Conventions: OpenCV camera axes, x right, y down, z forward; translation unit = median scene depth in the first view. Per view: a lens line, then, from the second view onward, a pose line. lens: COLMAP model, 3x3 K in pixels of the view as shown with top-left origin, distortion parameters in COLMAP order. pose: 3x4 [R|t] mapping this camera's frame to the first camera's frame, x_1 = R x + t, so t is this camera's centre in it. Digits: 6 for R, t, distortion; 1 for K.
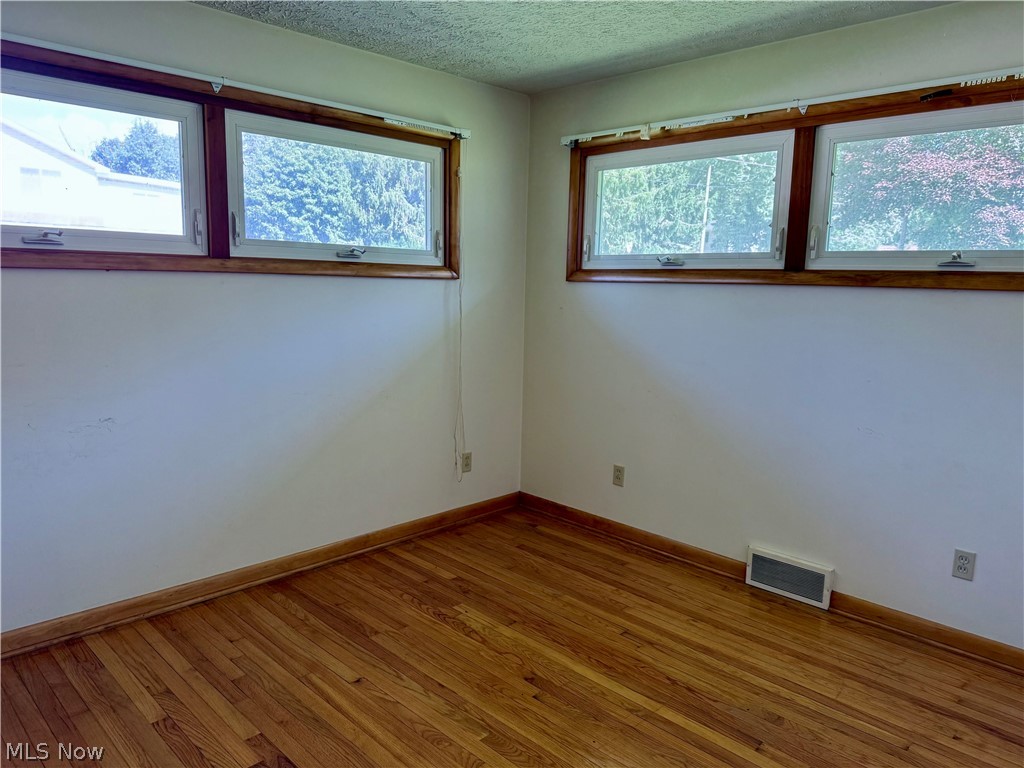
lens RADIAL K [[726.7, 0, 512.0], [0, 726.7, 384.0], [0, 0, 1]] dist [0.060729, -0.094356]
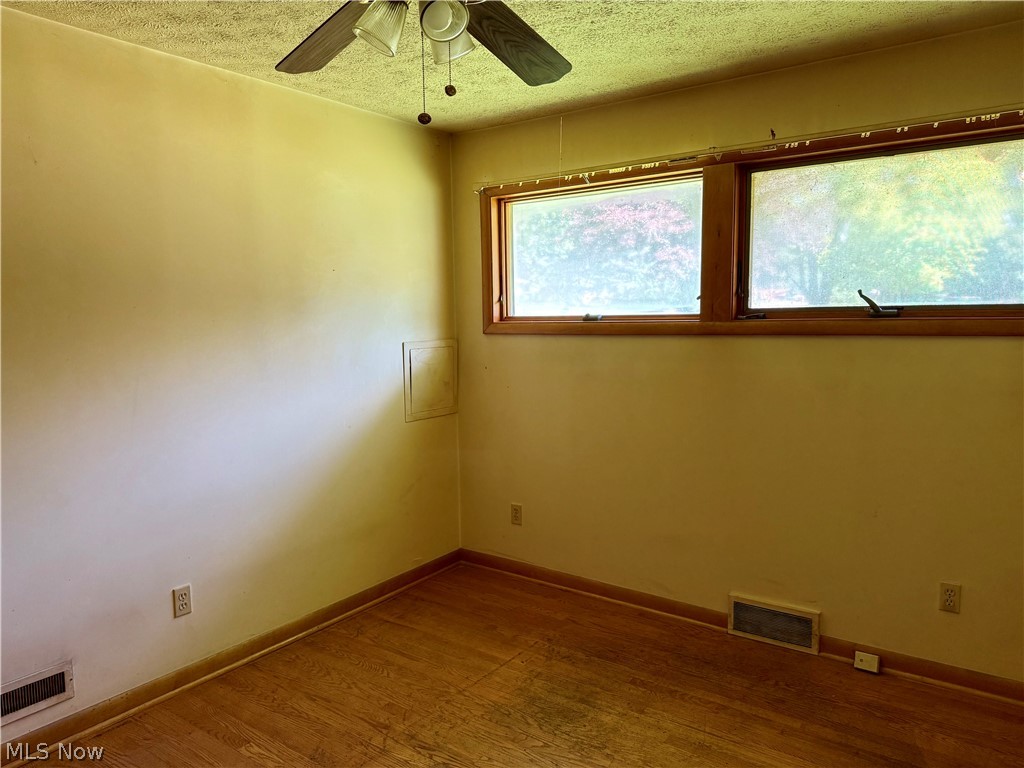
lens RADIAL K [[726.7, 0, 512.0], [0, 726.7, 384.0], [0, 0, 1]] dist [0.060729, -0.094356]
pose [[0.987943, -0.044432, 0.148304, -0.088007], [0.052971, 0.997128, -0.054133, -0.015467], [-0.145473, 0.061337, 0.987459, 0.082943]]
